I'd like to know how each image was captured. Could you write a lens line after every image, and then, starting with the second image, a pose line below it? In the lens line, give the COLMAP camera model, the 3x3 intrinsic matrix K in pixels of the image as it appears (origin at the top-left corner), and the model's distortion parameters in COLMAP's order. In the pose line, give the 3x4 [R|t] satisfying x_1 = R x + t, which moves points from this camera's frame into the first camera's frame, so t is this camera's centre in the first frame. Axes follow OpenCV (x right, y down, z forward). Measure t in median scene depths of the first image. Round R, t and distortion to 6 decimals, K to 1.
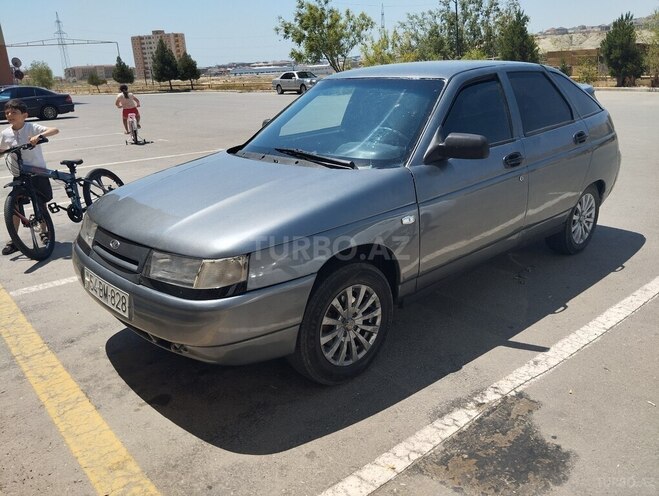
lens RADIAL K [[540.0, 0, 329.5], [0, 540.0, 248.0], [0, 0, 1]] dist [0.084618, -0.166954]
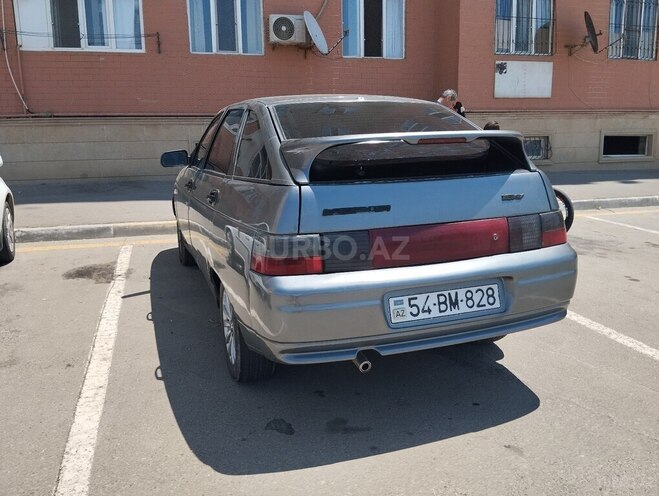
lens RADIAL K [[540.0, 0, 329.5], [0, 540.0, 248.0], [0, 0, 1]] dist [0.084618, -0.166954]
pose [[-0.388017, 0.242619, -0.889145, 1.363267], [-0.263452, 0.895279, 0.359262, -0.568137], [0.883196, 0.373647, -0.283465, 1.742288]]
